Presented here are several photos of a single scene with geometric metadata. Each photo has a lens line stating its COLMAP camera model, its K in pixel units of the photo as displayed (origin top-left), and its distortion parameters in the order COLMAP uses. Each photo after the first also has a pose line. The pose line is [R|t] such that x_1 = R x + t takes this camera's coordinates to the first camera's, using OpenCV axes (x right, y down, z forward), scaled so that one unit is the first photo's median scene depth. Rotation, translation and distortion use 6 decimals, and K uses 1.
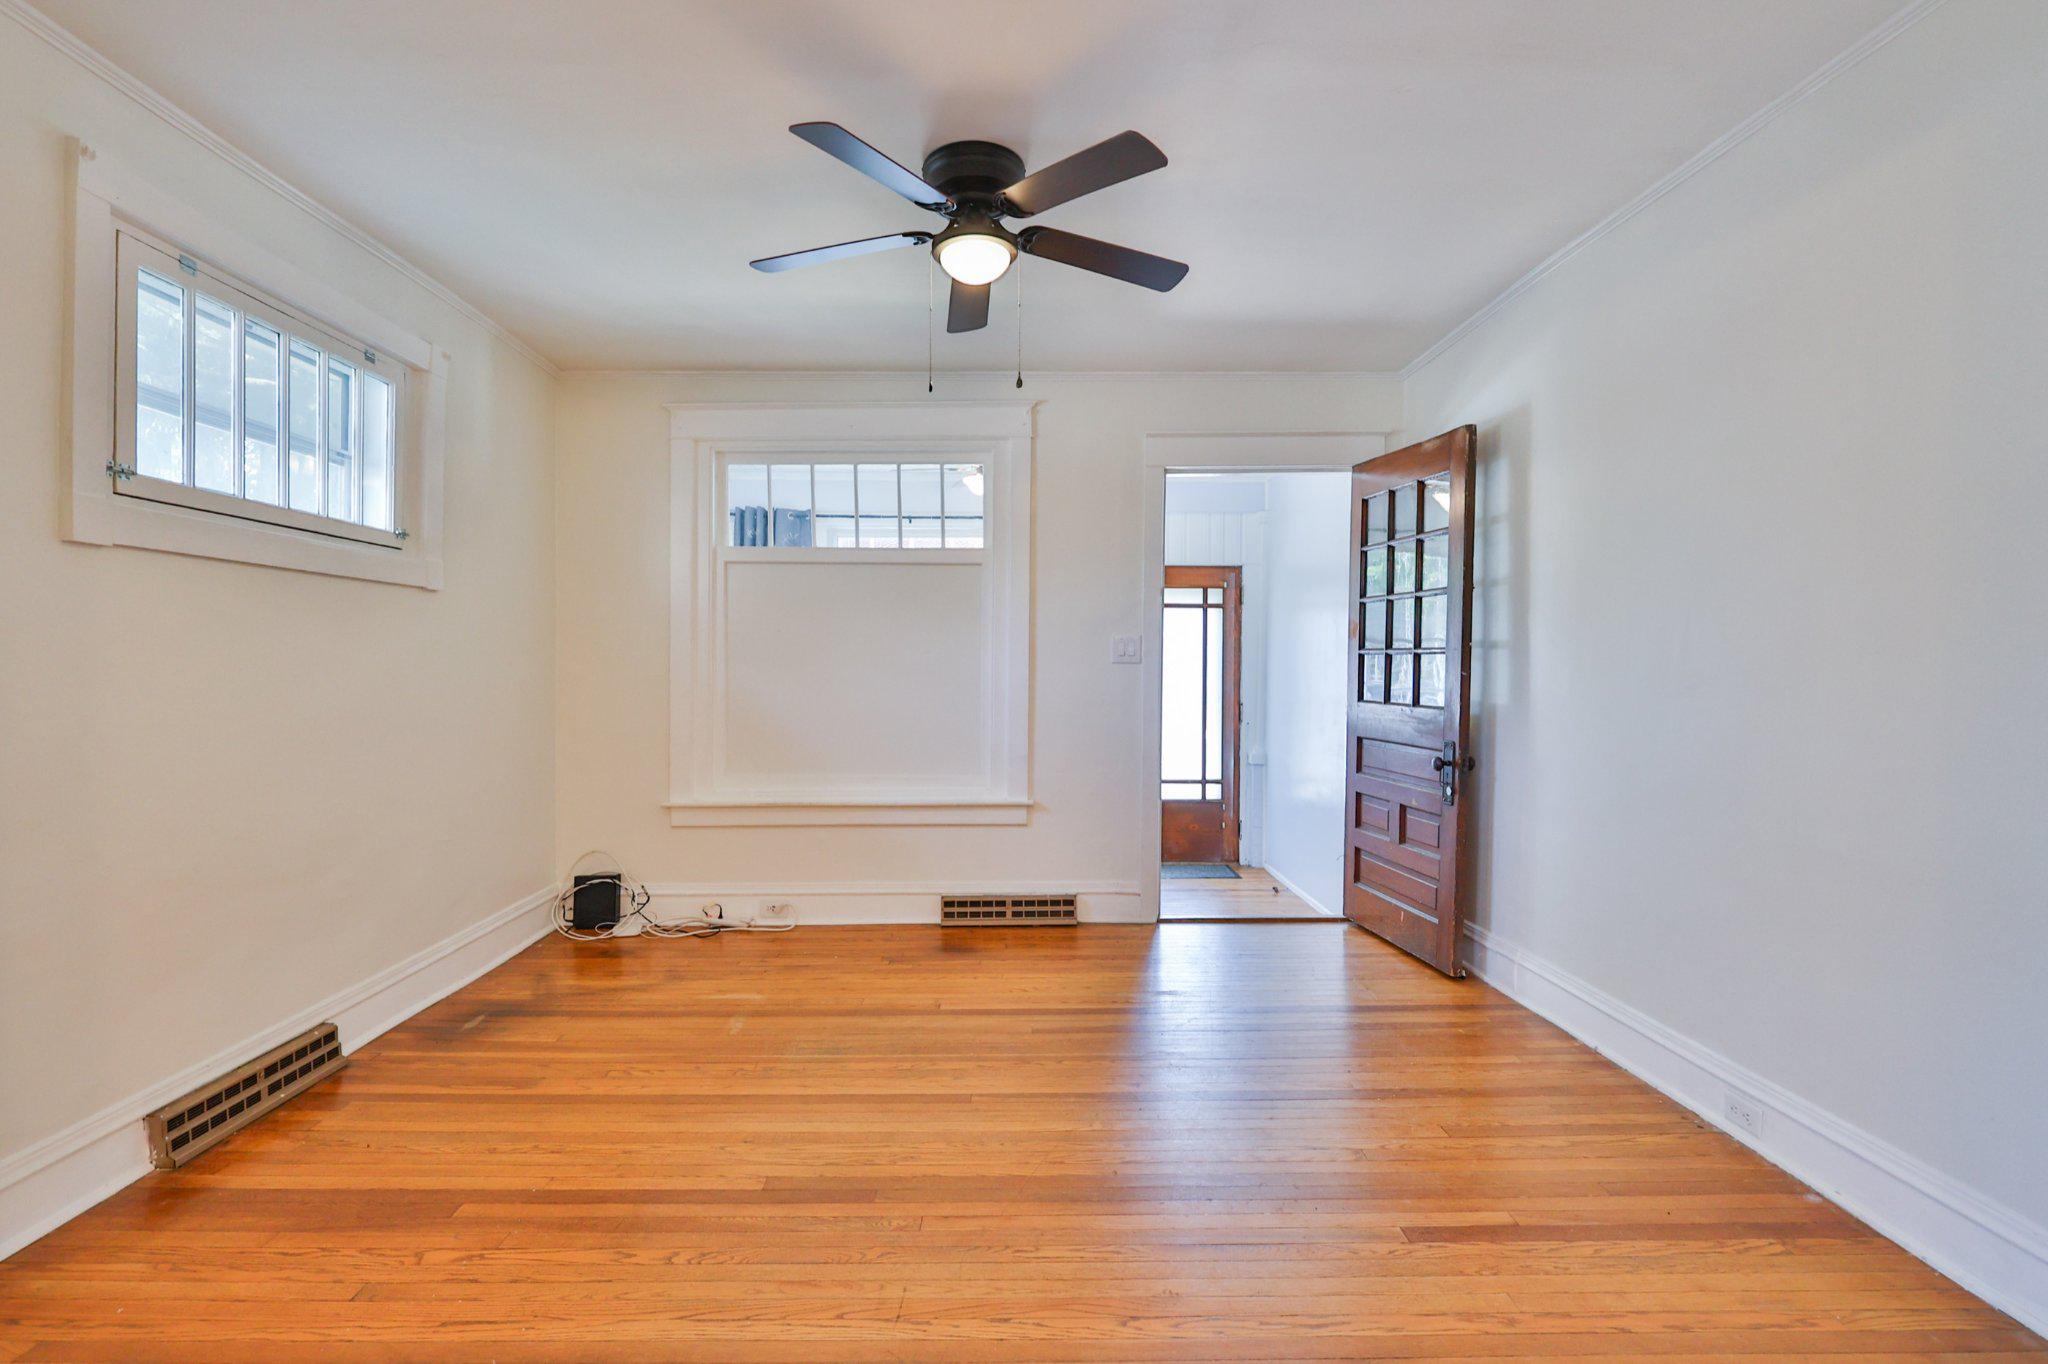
lens RADIAL K [[997.5, 0, 1023.5], [0, 997.5, 682.1], [0, 0, 1]] dist [-0.004557, 0.002209]
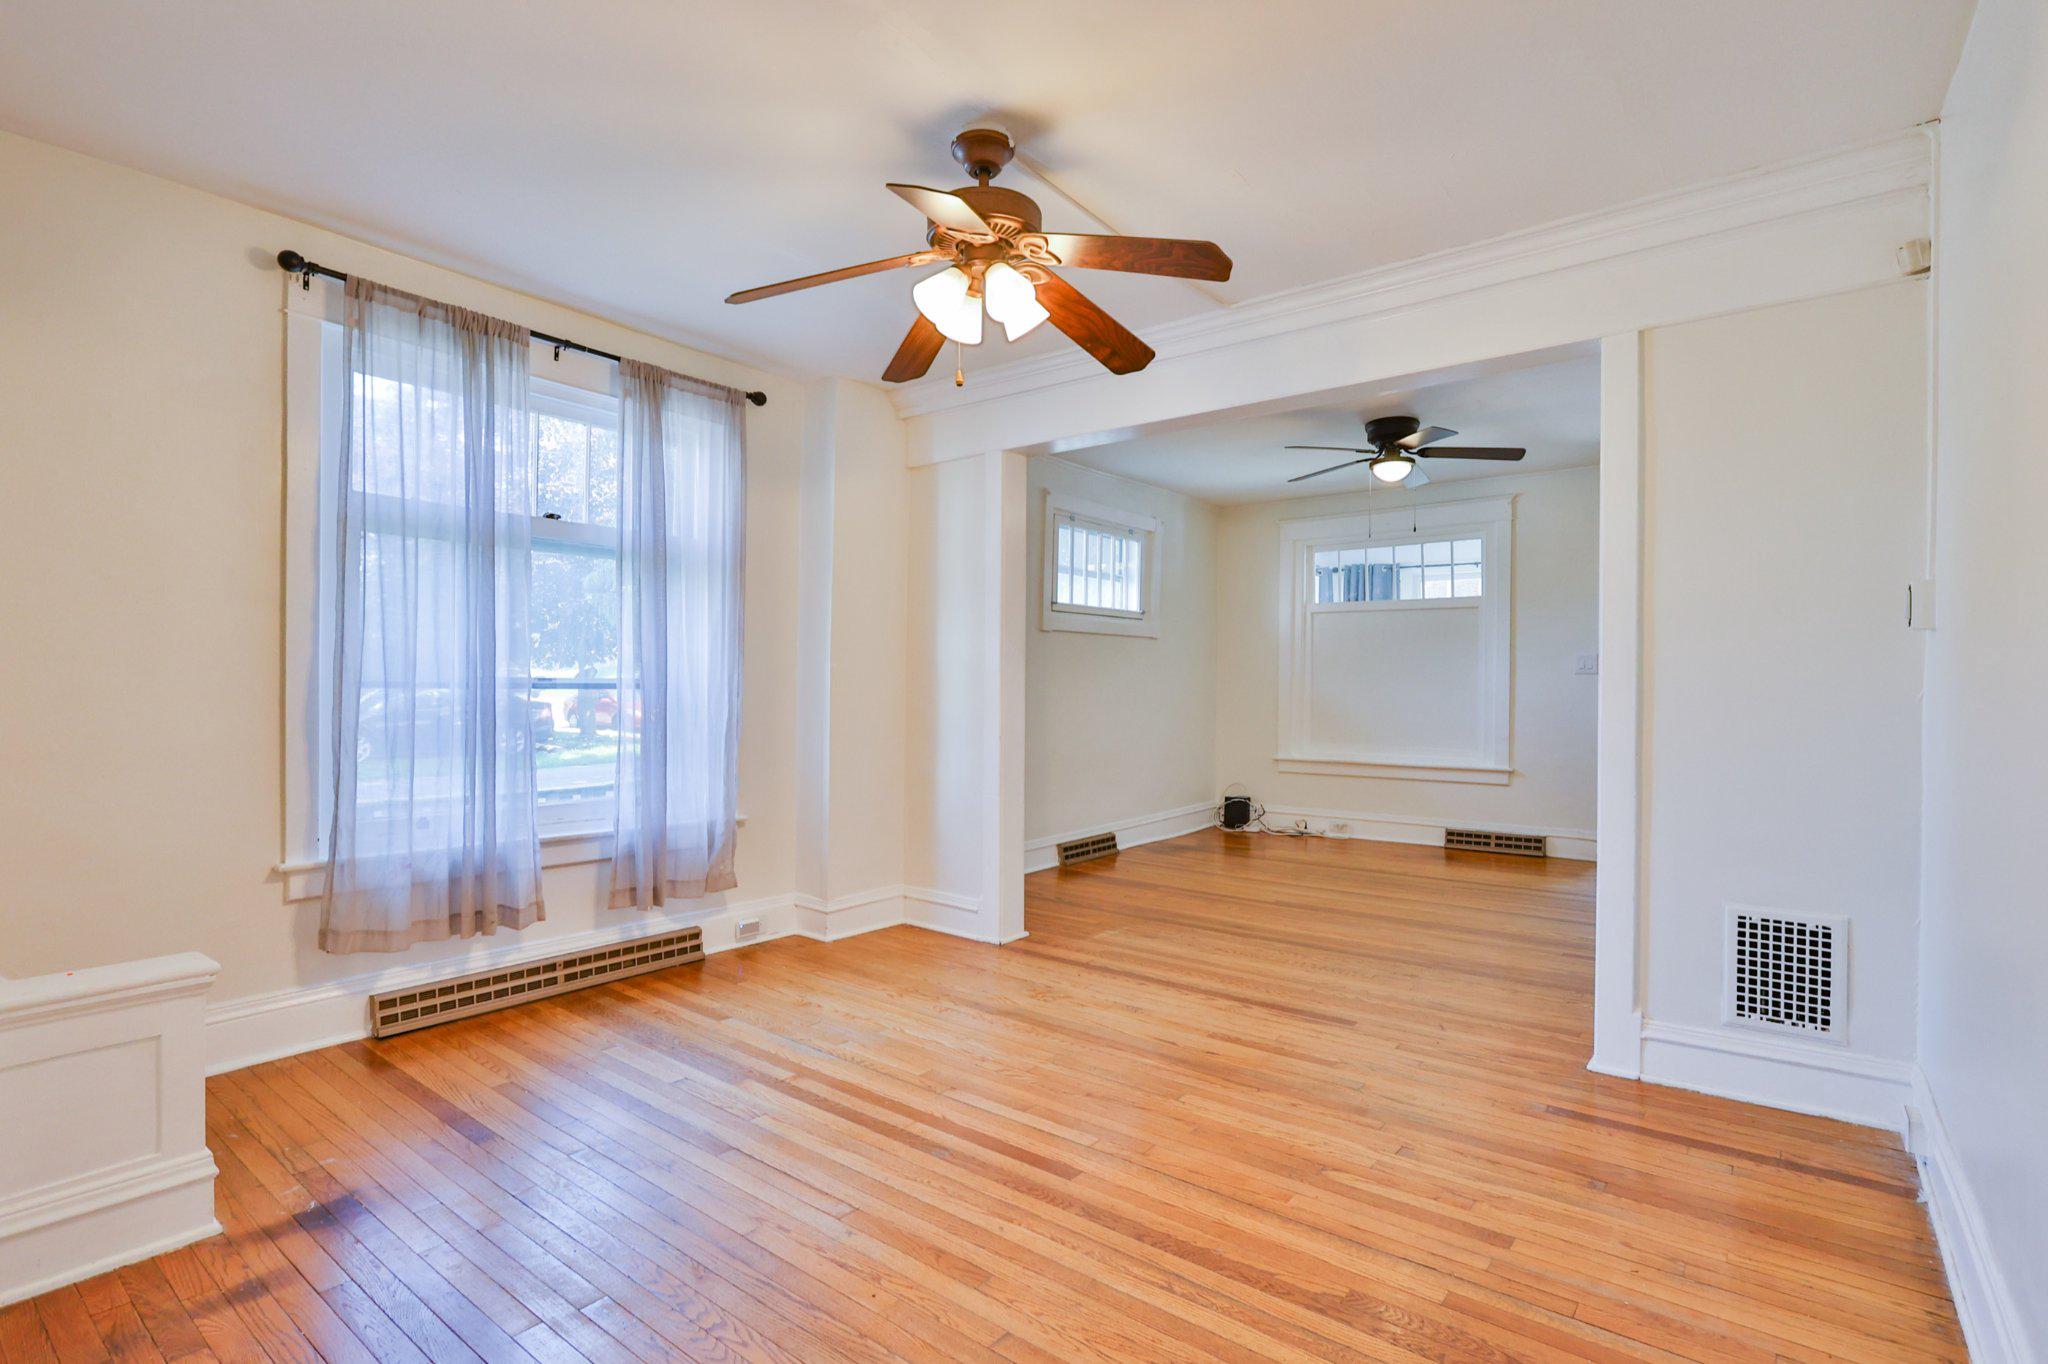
lens RADIAL K [[997.5, 0, 1023.5], [0, 997.5, 682.1], [0, 0, 1]] dist [-0.004557, 0.002209]
pose [[0.780684, 0.004908, -0.624907, 0.500629], [-0.013165, 0.999876, -0.008594, 0.020342], [0.624787, 0.014936, 0.780652, -0.806869]]
